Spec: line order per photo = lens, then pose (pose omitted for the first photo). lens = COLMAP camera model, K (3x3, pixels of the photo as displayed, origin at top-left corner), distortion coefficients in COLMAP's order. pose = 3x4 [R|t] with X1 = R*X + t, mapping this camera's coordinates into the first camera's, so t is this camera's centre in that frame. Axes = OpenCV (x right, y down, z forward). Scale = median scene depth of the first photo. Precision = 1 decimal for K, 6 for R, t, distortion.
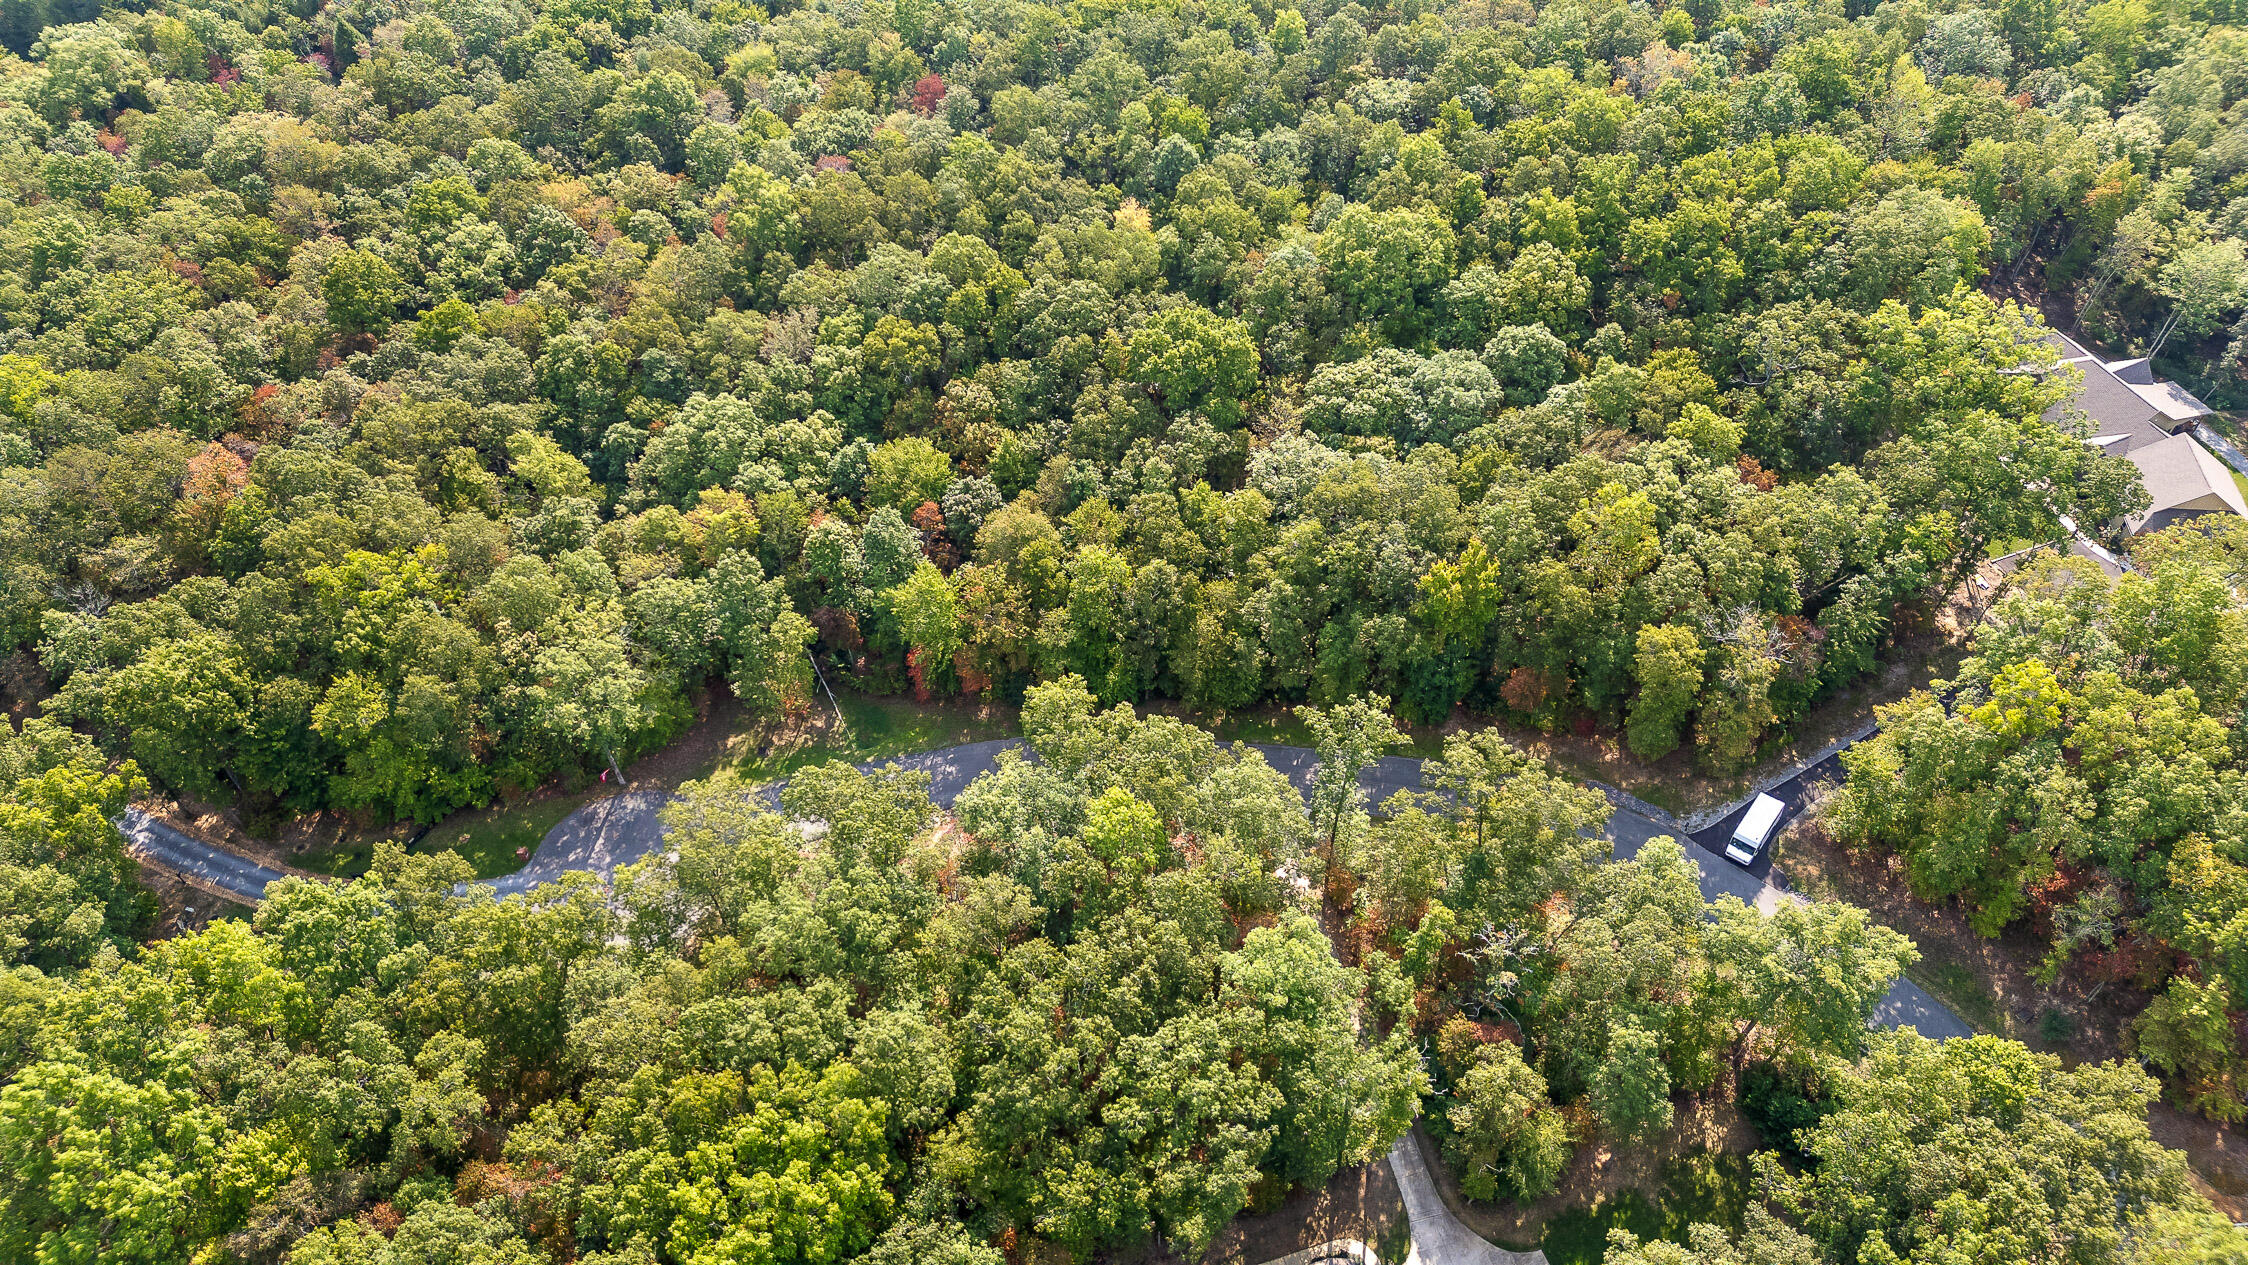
lens RADIAL K [[1539.0, 0, 1124.0], [0, 1539.0, 632.5], [0, 0, 1]] dist [0.087421, -0.092110]
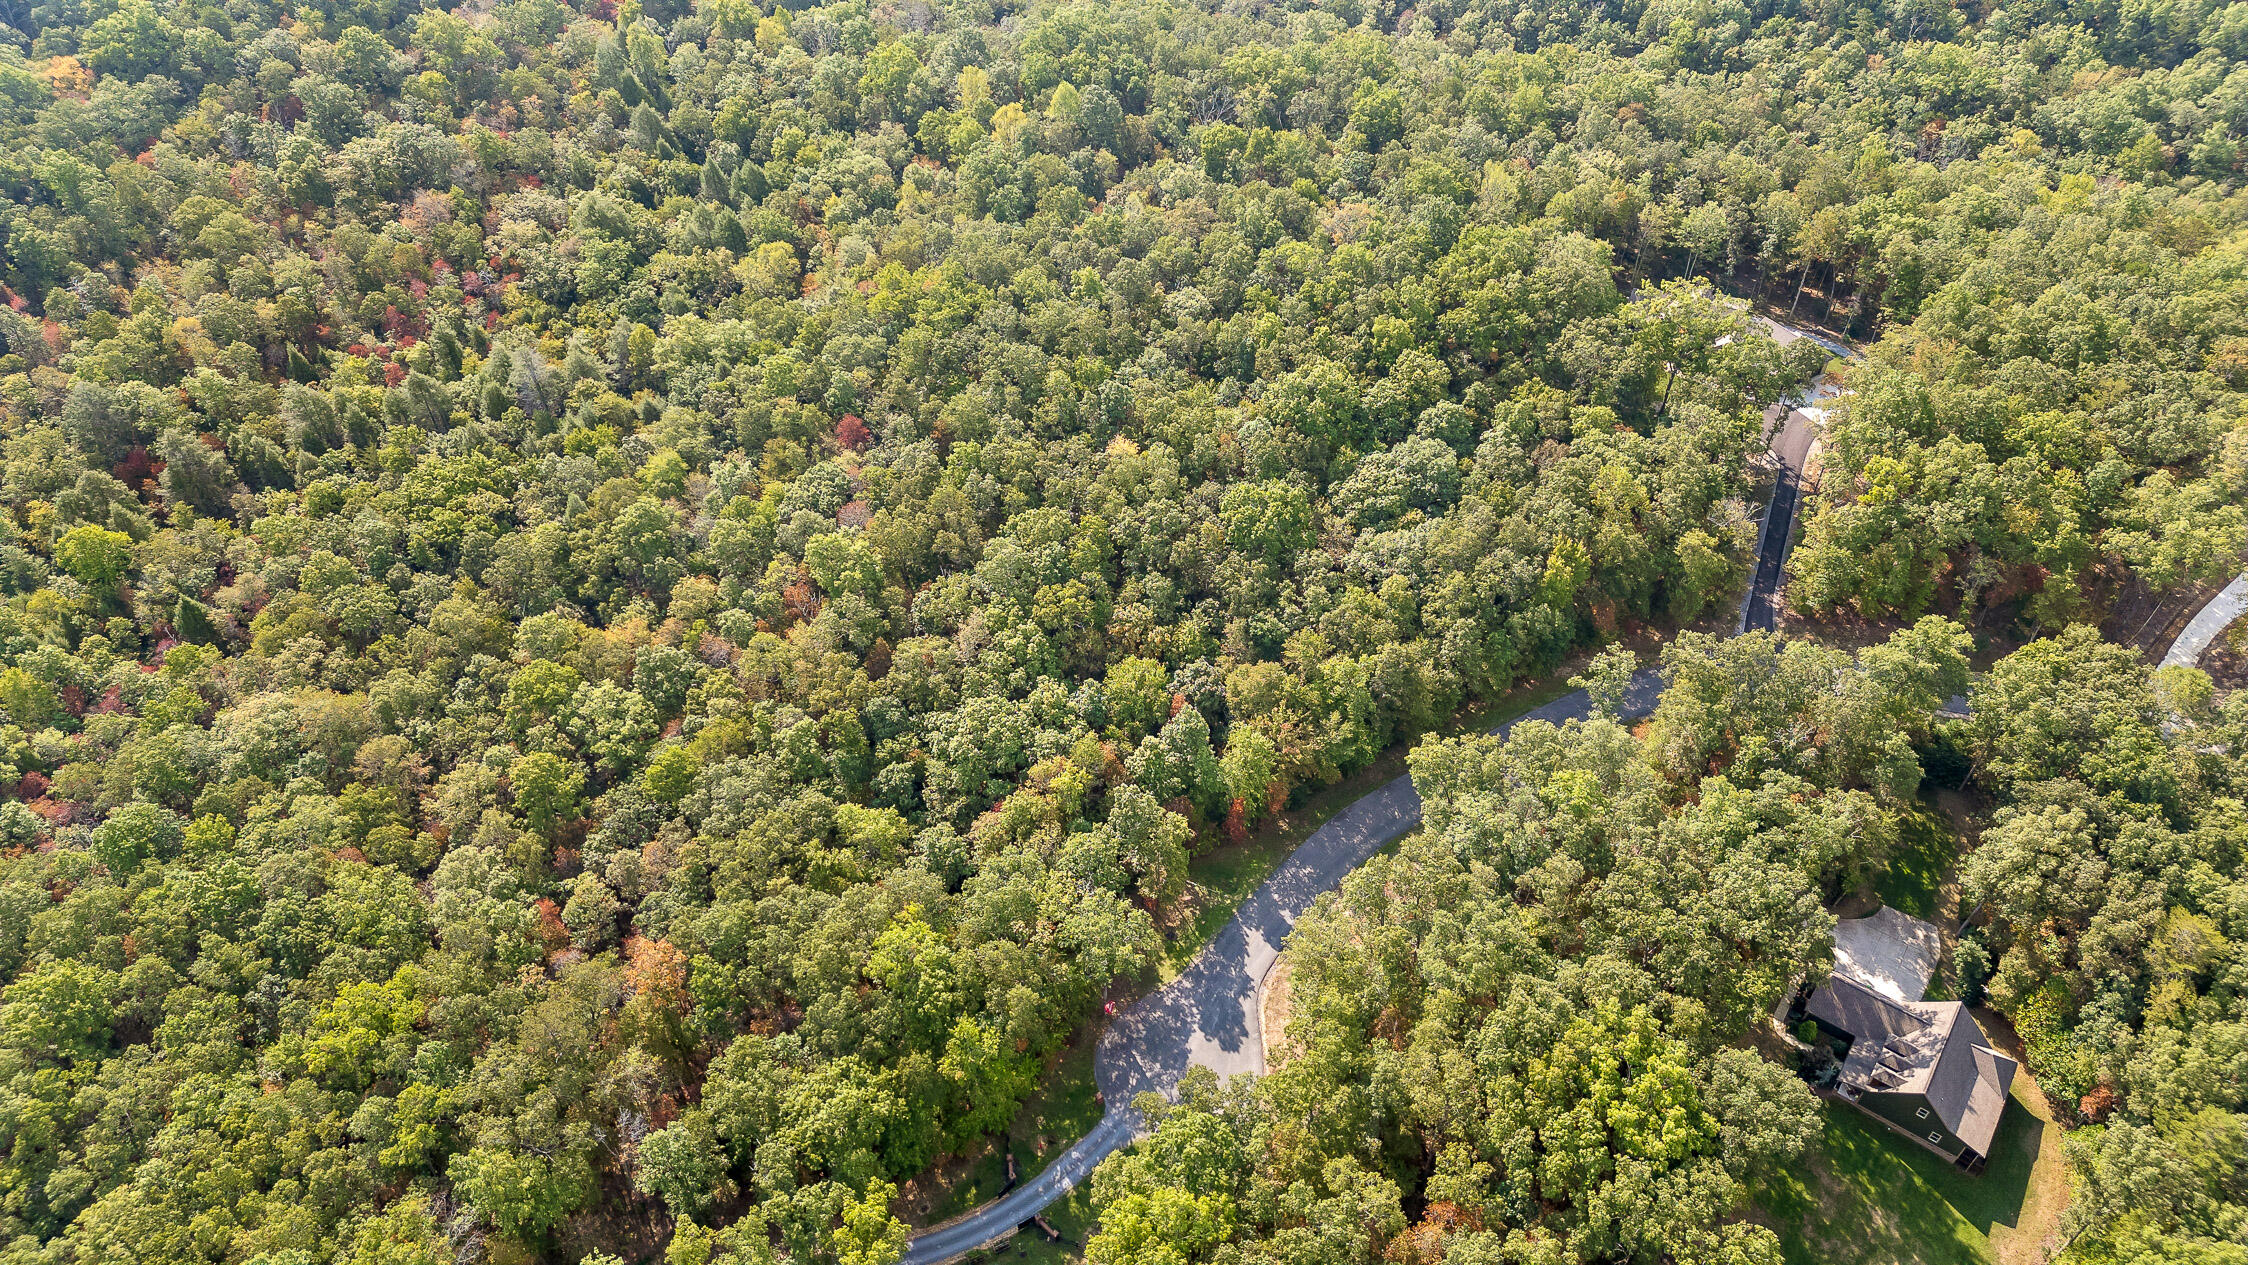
lens RADIAL K [[1563.7, 0, 1124.0], [0, 1563.7, 632.5], [0, 0, 1]] dist [0.089324, -0.097977]
pose [[0.795370, -0.417719, 0.439201, -0.681970], [0.465867, 0.884853, -0.002087, -0.145051], [-0.387757, 0.206269, 0.898386, -0.128289]]
